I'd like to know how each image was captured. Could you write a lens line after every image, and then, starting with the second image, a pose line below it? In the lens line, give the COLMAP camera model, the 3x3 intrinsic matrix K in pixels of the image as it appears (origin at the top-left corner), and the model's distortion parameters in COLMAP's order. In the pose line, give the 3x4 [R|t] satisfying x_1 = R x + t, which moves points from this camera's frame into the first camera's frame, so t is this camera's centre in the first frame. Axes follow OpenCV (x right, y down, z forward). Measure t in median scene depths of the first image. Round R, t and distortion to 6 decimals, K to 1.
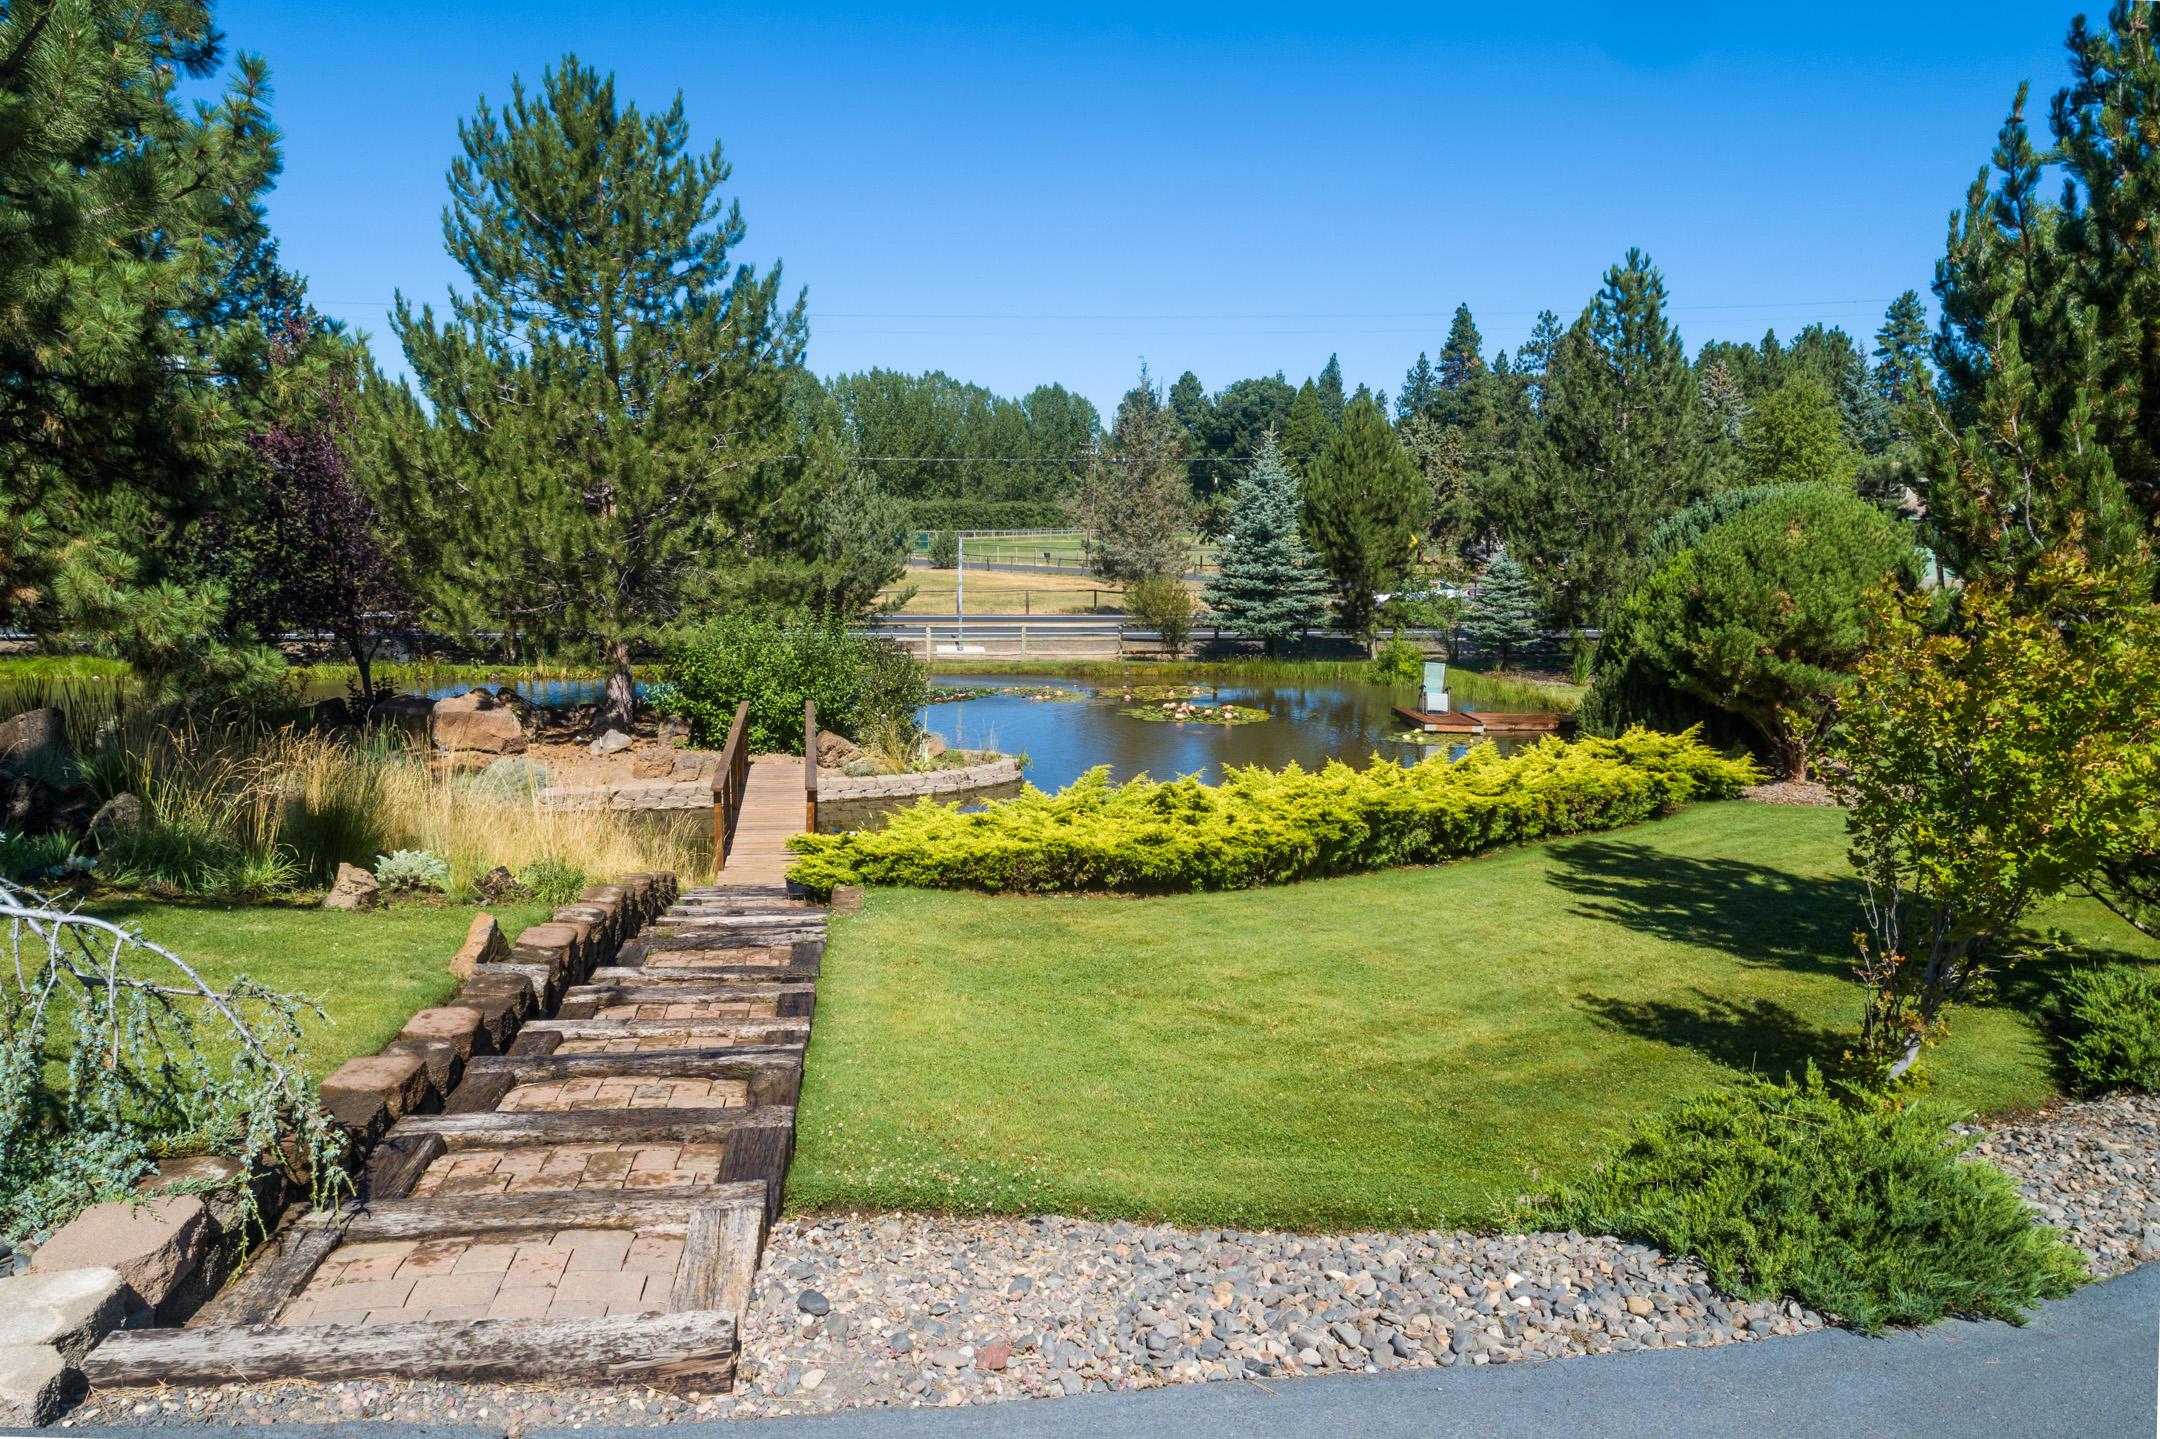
lens RADIAL K [[1471.5, 0, 1089.3], [0, 1471.5, 726.4], [0, 0, 1]] dist [0.002638, 0.003702]
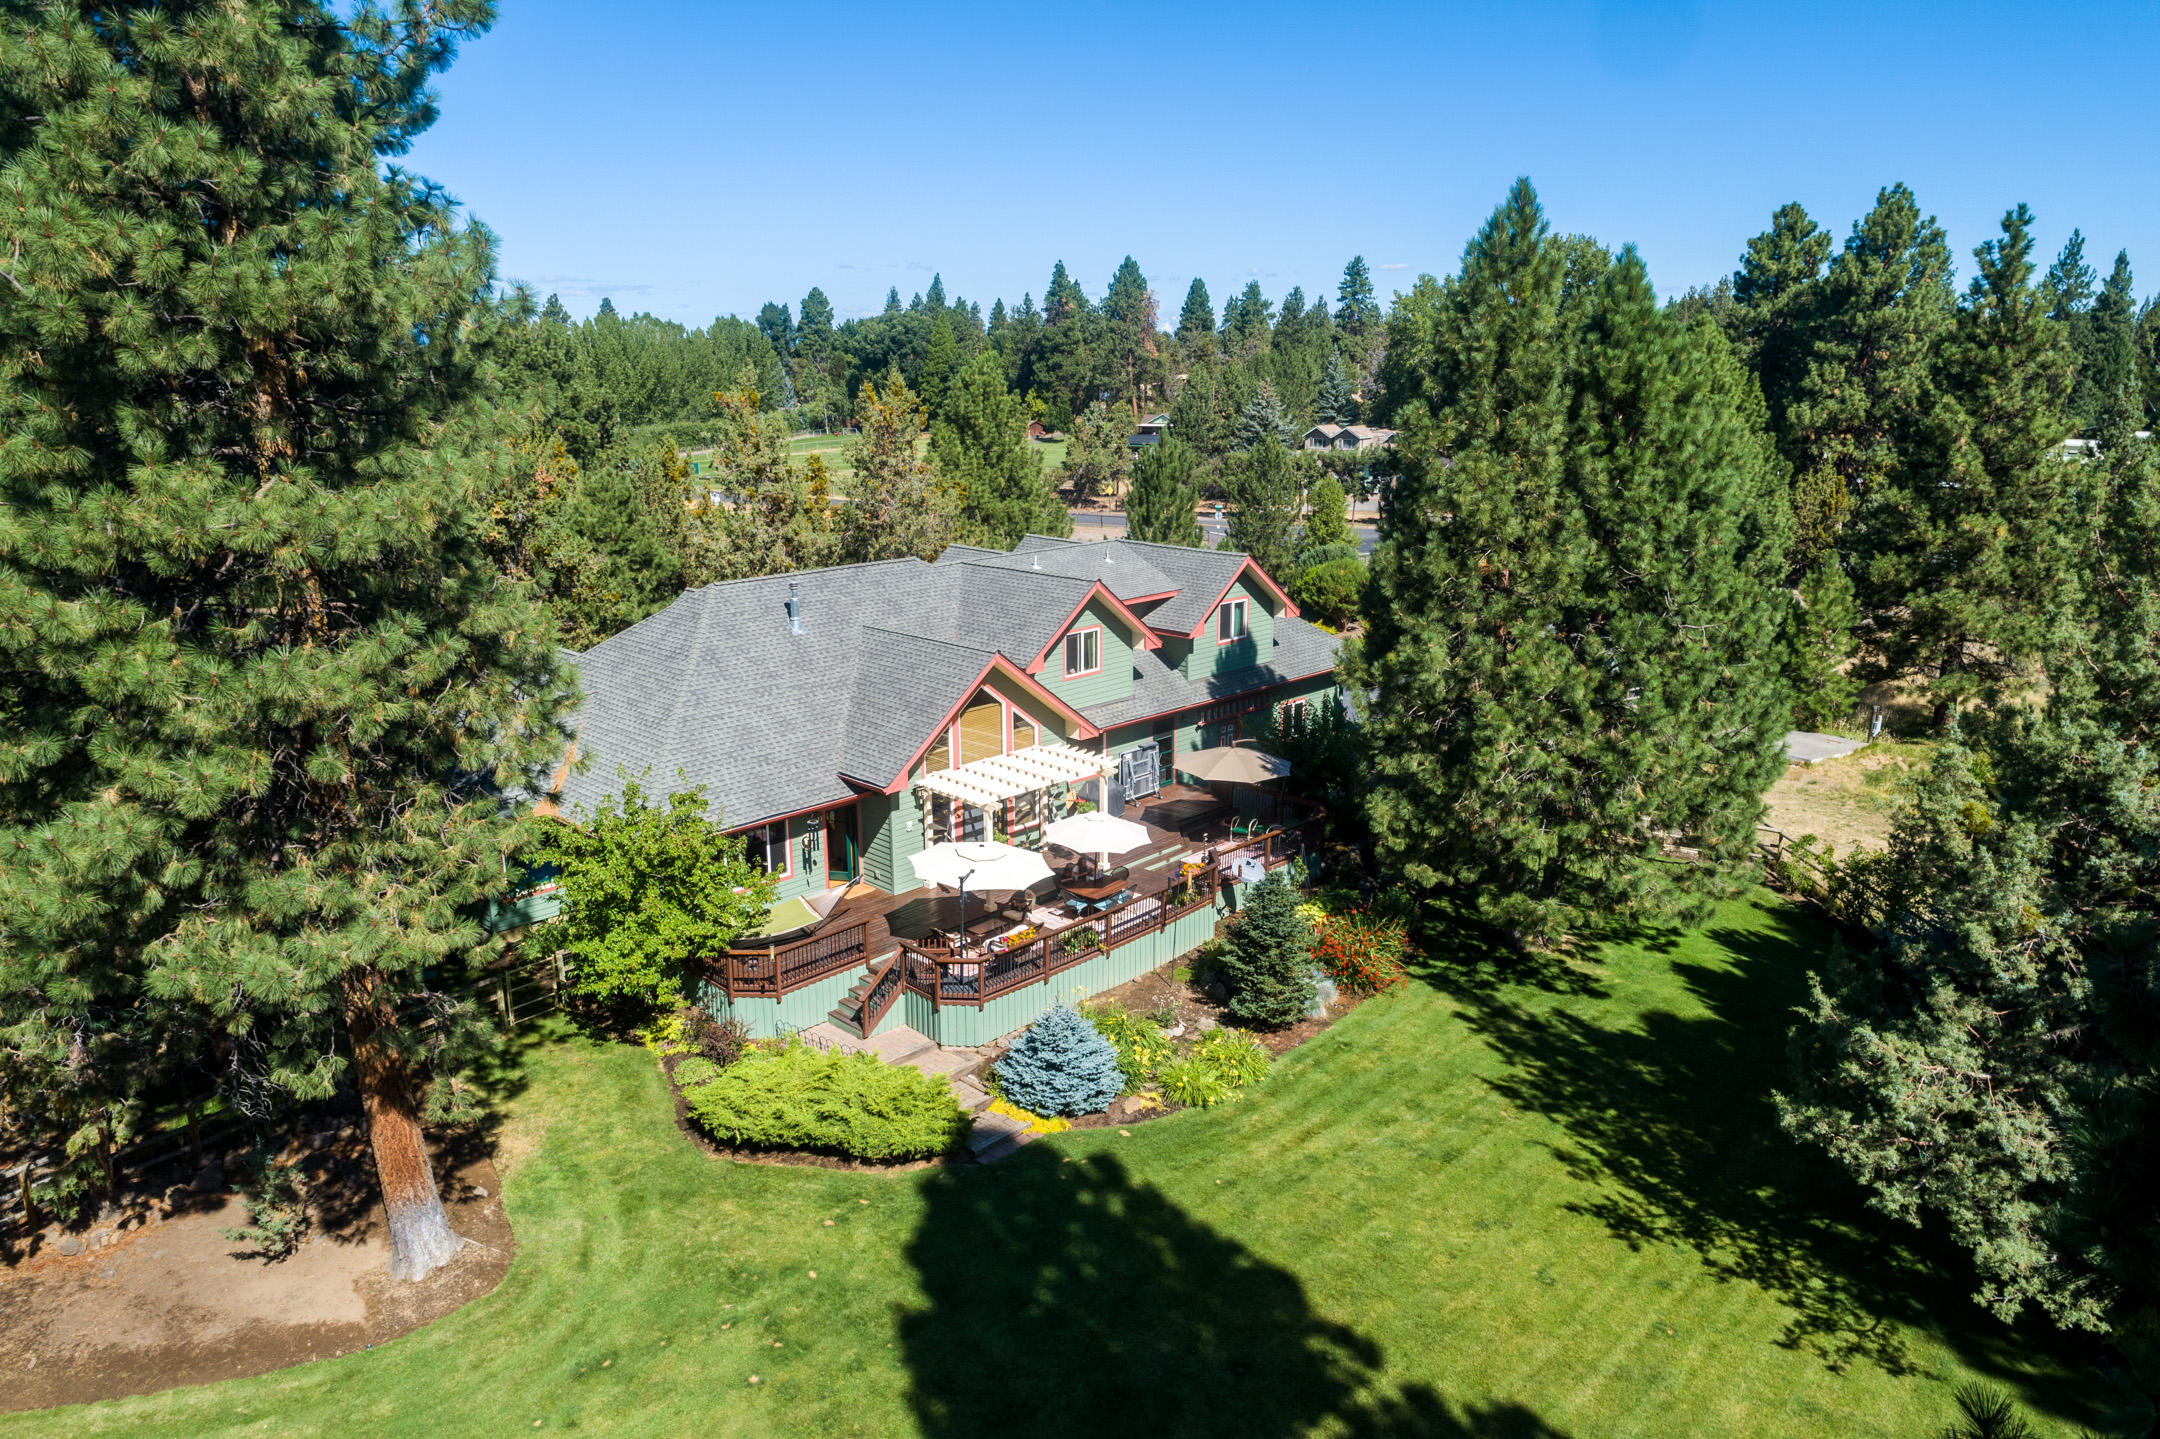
lens RADIAL K [[1471.5, 0, 1075.4], [0, 1471.5, 720.0], [0, 0, 1]] dist [0.002638, 0.003702]
pose [[0.950327, -0.094897, 0.296435, -0.154552], [0.063419, 0.991446, 0.114075, -0.024451], [-0.304724, -0.089609, 0.948216, -0.282222]]
